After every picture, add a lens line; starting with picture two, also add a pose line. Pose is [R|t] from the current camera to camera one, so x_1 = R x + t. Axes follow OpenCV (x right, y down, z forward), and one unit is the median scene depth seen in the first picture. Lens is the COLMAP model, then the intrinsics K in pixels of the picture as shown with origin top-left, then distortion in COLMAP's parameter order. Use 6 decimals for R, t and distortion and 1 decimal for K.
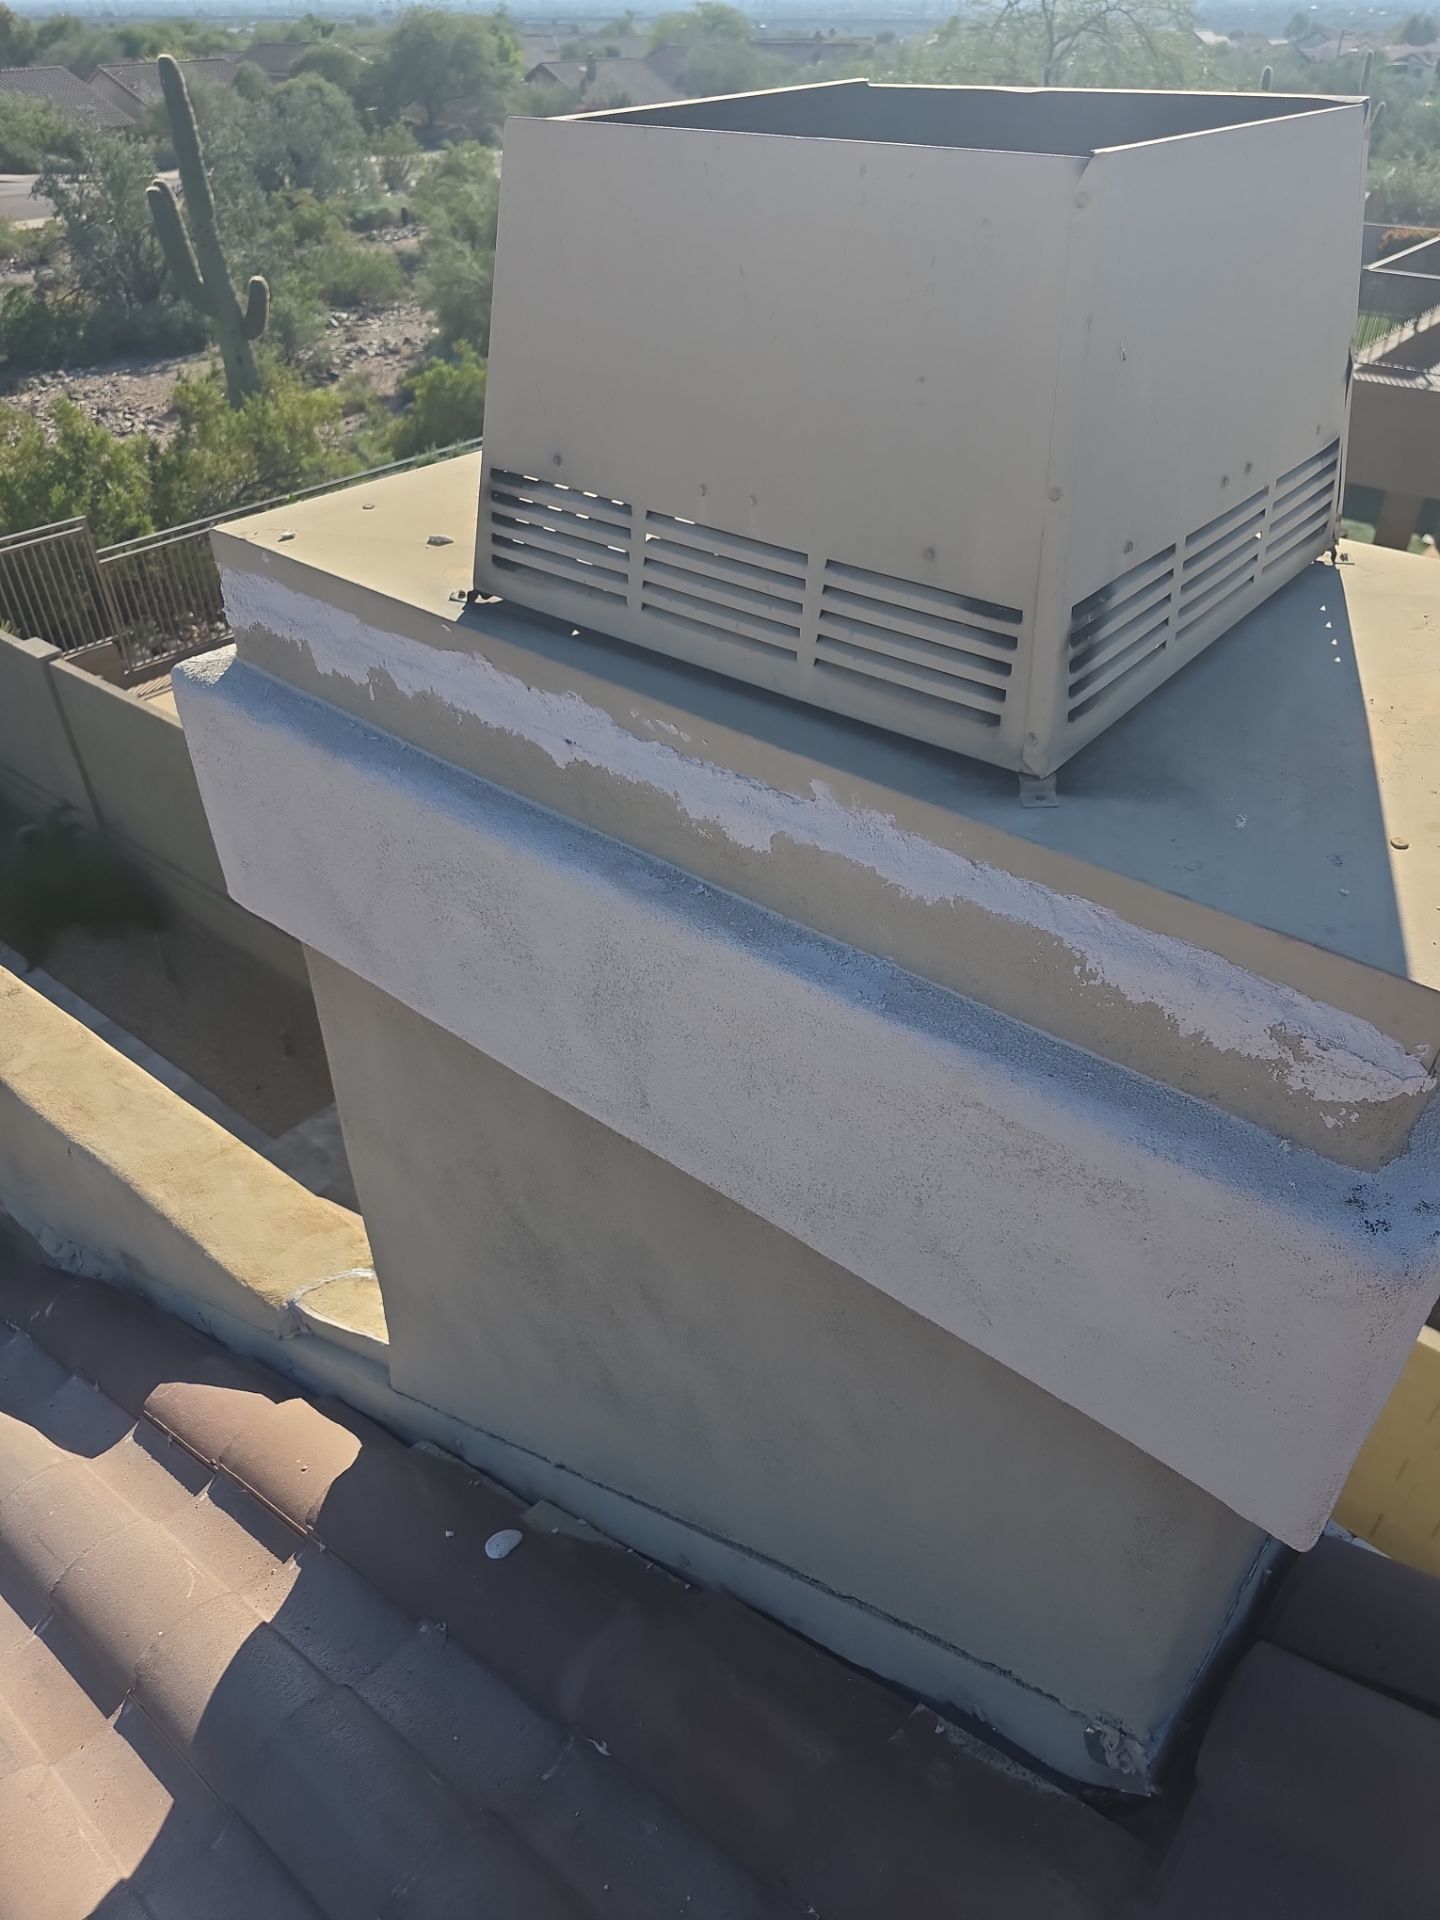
lens RADIAL K [[1271.4, 0, 727.1], [0, 1271.4, 969.1], [0, 0, 1]] dist [0.045014, -0.043475]
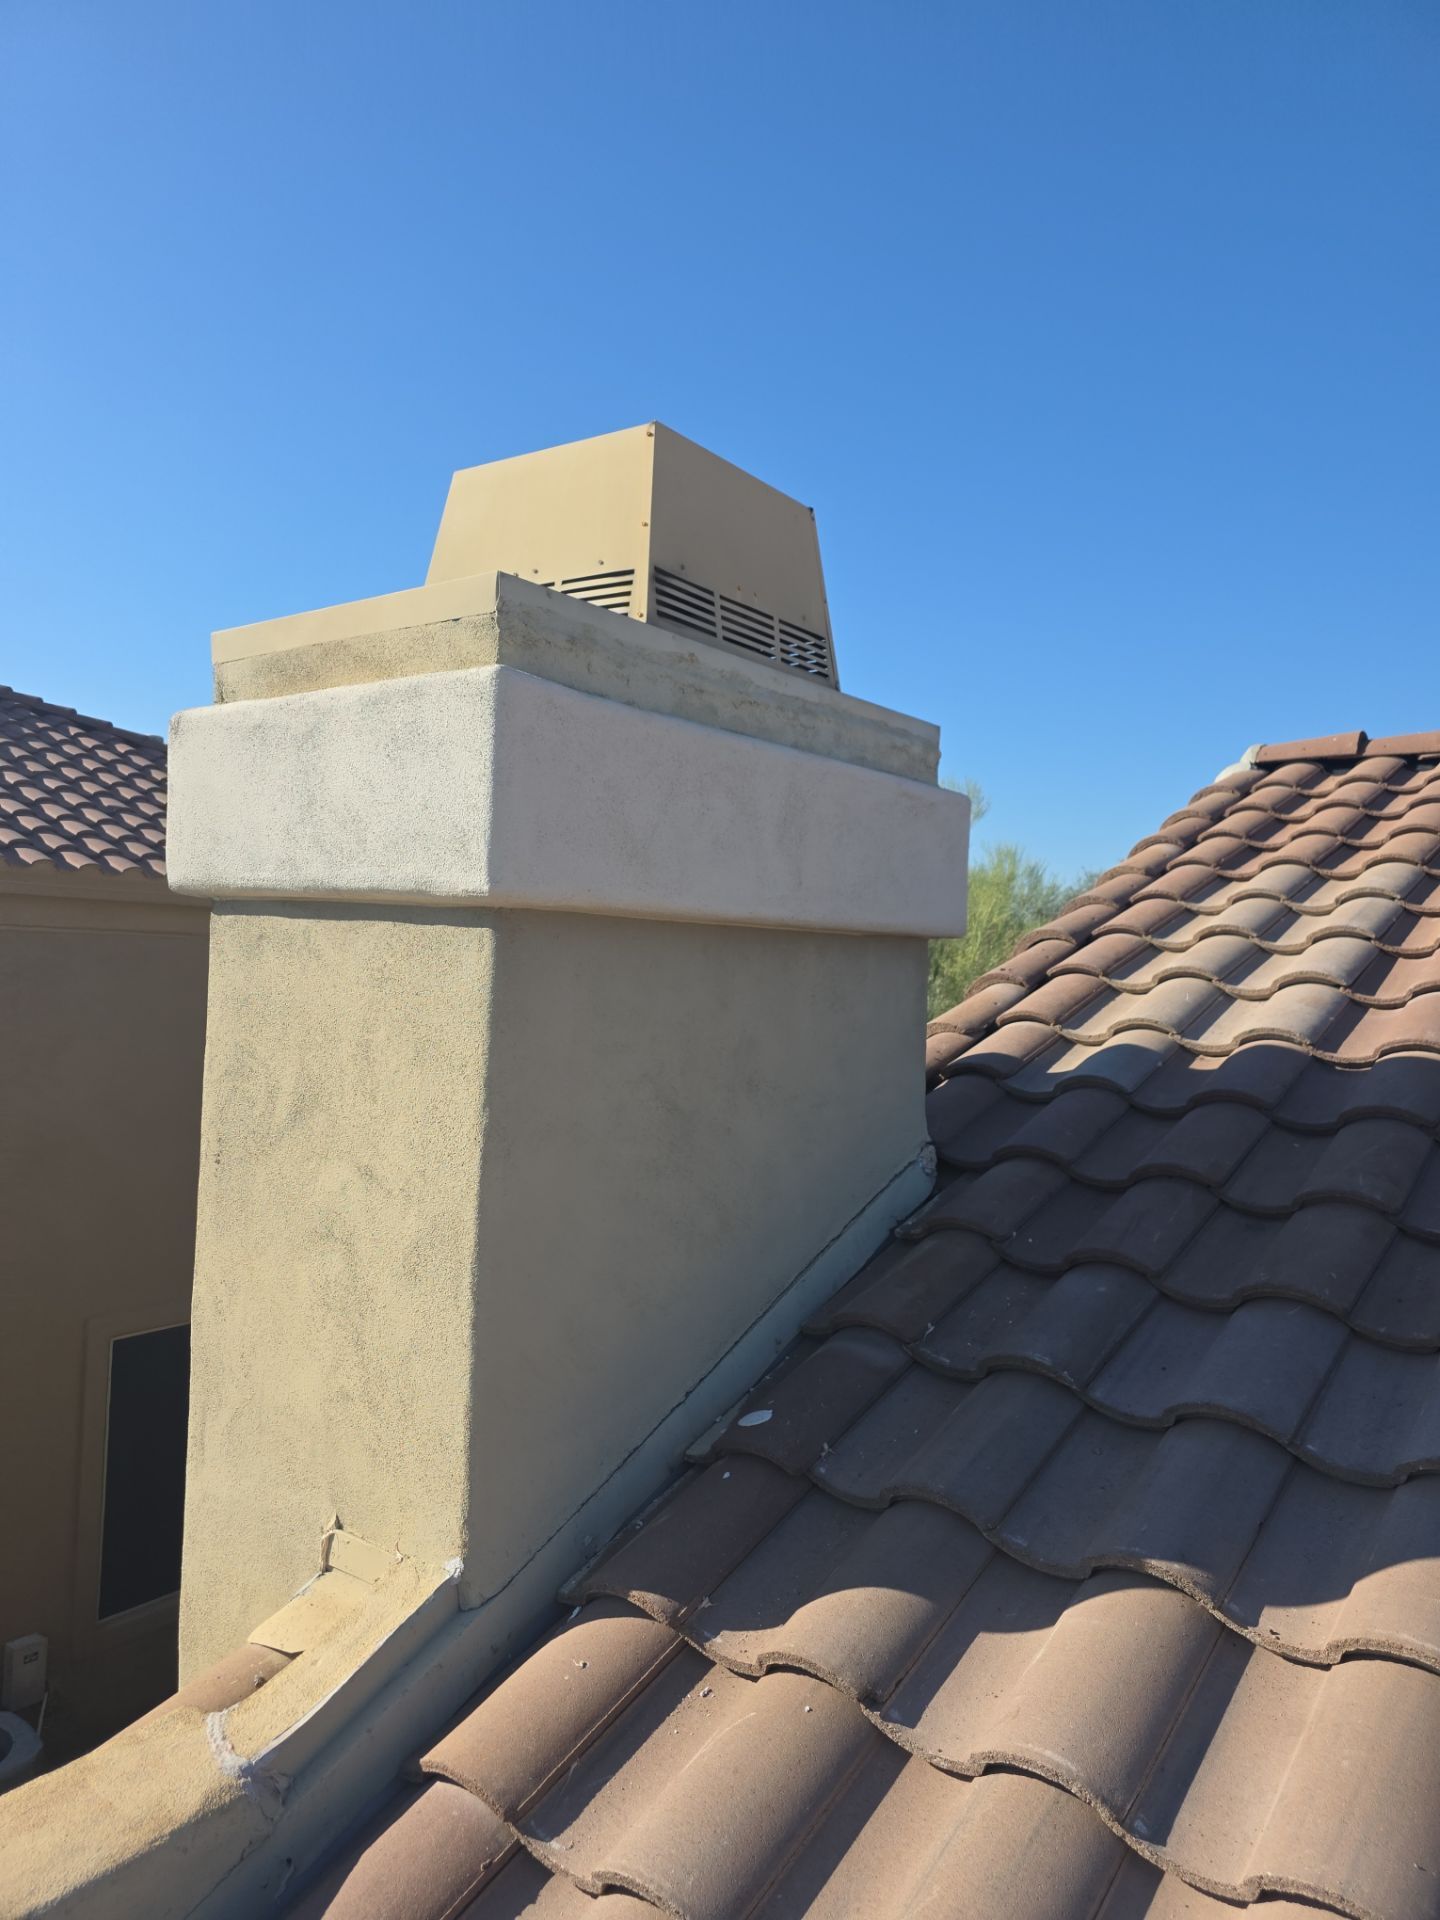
lens RADIAL K [[1268.1, 0, 705.5], [0, 1268.1, 953.5], [0, 0, 1]] dist [0.058705, -0.063136]
pose [[-0.003493, -0.007845, 0.999963, -0.169279], [0.559280, 0.828935, 0.008457, 0.008681], [-0.828971, 0.559289, 0.001492, 0.103199]]
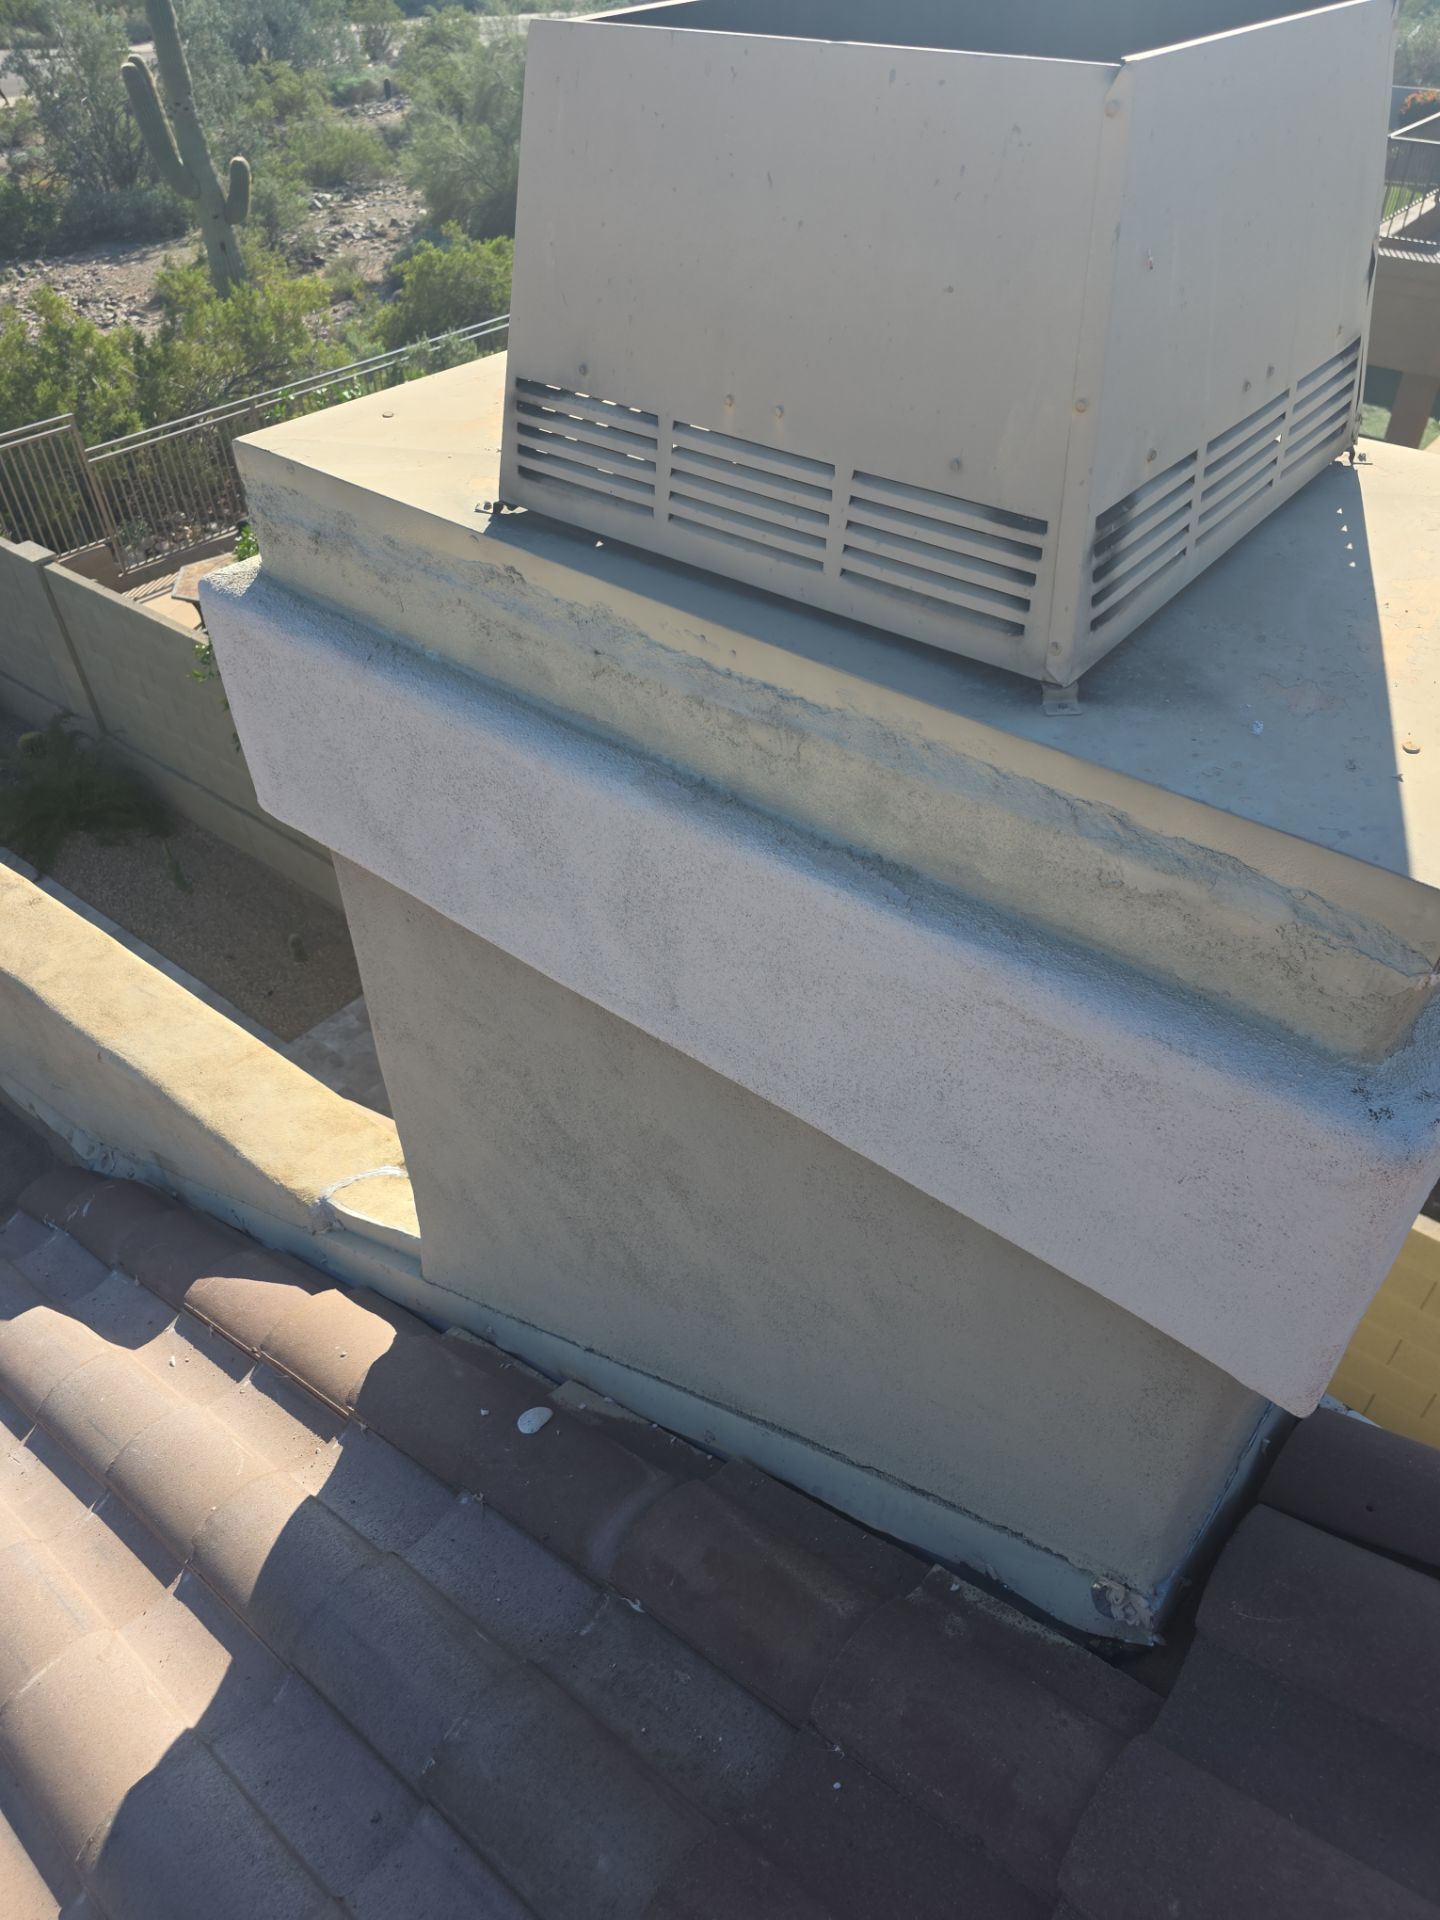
lens RADIAL K [[1270.7, 0, 725.2], [0, 1270.7, 953.7], [0, 0, 1]] dist [0.046031, -0.043621]
pose [[0.999949, -0.009222, -0.004011, -0.001658], [0.009462, 0.997858, 0.064730, -0.000265], [0.003405, -0.064764, 0.997895, -0.002856]]
